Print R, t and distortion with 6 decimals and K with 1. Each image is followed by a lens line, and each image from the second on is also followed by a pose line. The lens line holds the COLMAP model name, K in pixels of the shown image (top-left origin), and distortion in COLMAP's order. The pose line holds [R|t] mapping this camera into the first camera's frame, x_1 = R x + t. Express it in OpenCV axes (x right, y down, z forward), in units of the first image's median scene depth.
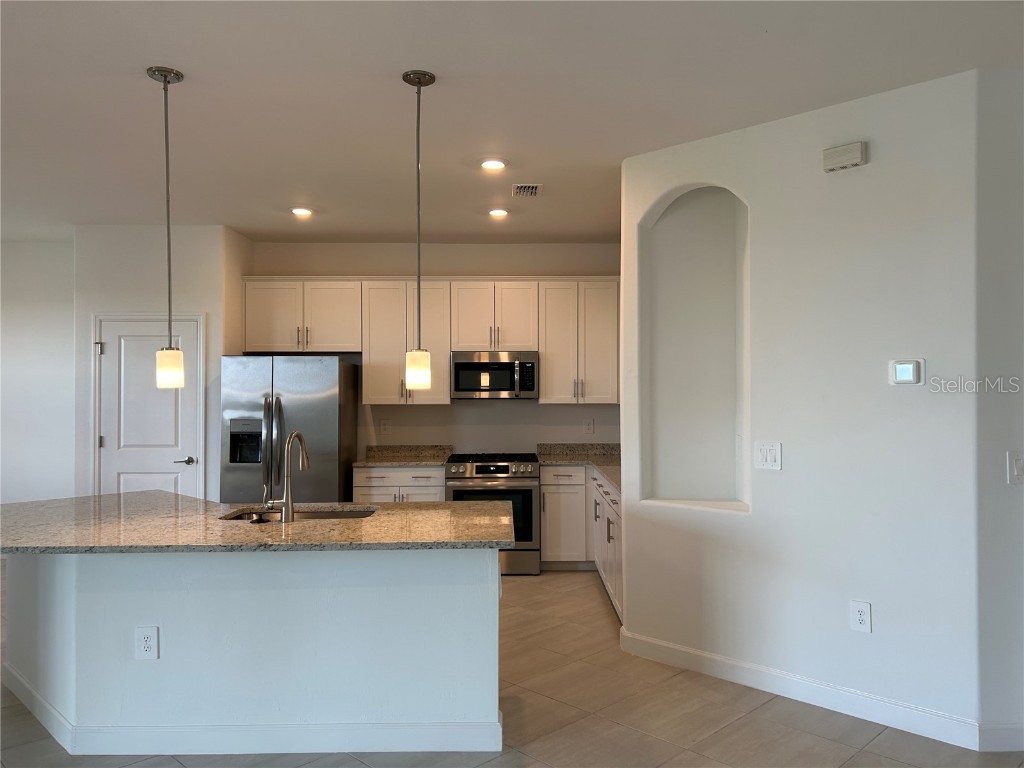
lens RADIAL K [[774.6, 0, 516.8], [0, 774.6, 390.1], [0, 0, 1]] dist [0.061278, -0.063817]
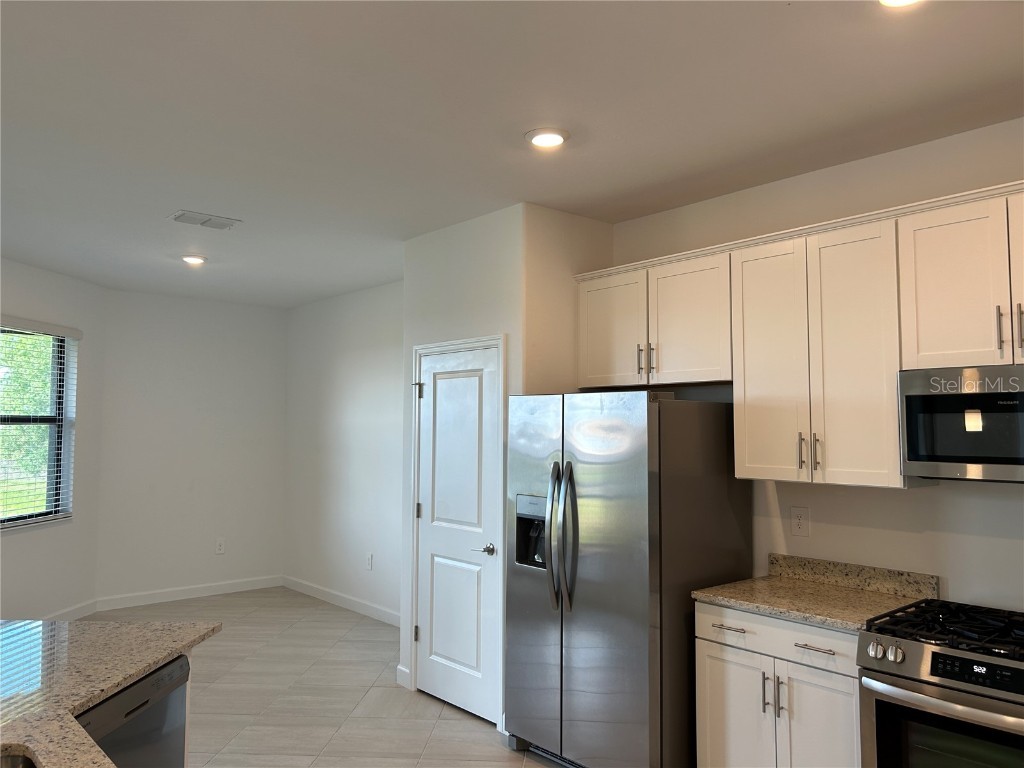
lens RADIAL K [[774.6, 0, 515.3], [0, 774.6, 379.0], [0, 0, 1]] dist [0.061278, -0.063817]
pose [[0.653413, -0.043709, -0.755739, 0.117326], [-0.000143, 0.998325, -0.057862, -0.019633], [0.757002, 0.037916, 0.652312, 0.554921]]
